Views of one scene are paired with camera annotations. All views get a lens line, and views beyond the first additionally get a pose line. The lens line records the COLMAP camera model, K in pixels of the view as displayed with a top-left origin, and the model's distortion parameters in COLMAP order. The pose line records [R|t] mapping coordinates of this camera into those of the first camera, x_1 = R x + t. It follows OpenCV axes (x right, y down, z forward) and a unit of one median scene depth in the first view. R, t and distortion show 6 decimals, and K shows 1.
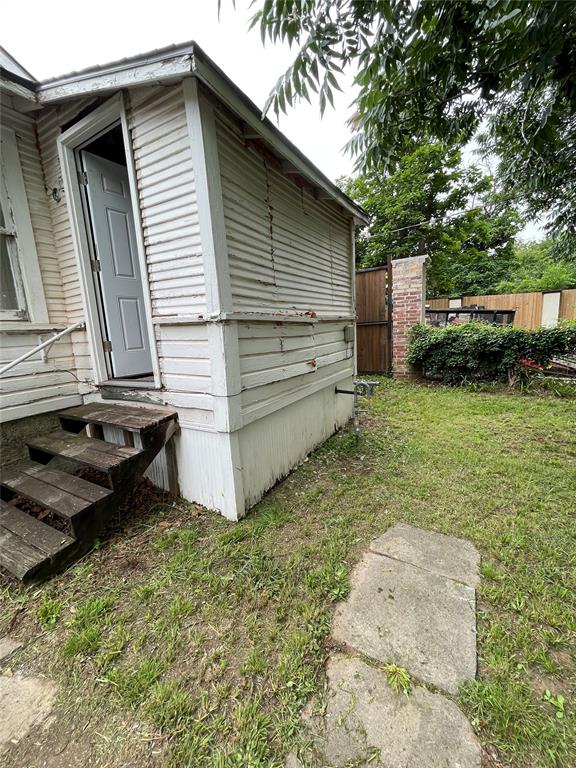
lens RADIAL K [[311.1, 0, 287.0], [0, 311.1, 380.9], [0, 0, 1]] dist [-0.000707, -0.000243]
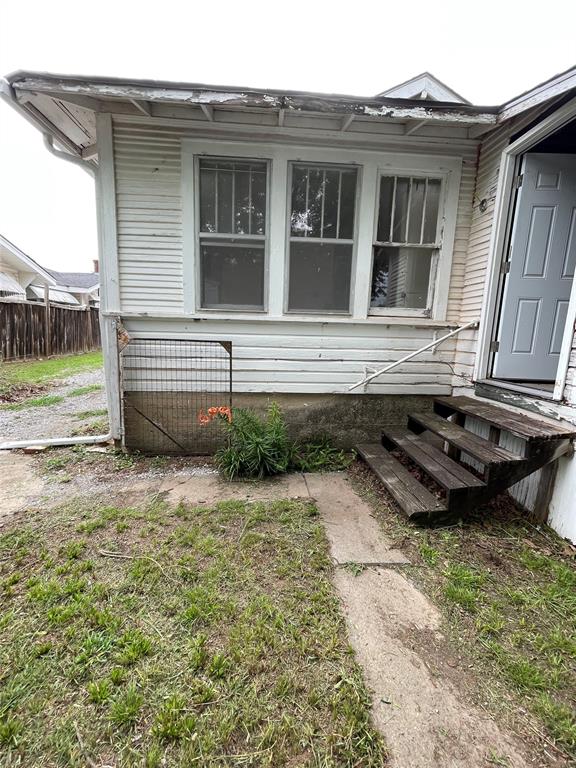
lens RADIAL K [[311.1, 0, 287.0], [0, 311.1, 380.9], [0, 0, 1]] dist [-0.000707, -0.000243]
pose [[0.557704, 0.207706, -0.803632, -0.127886], [-0.198718, 0.973440, 0.113689, 0.020924], [0.805902, 0.096291, 0.584167, -0.153997]]
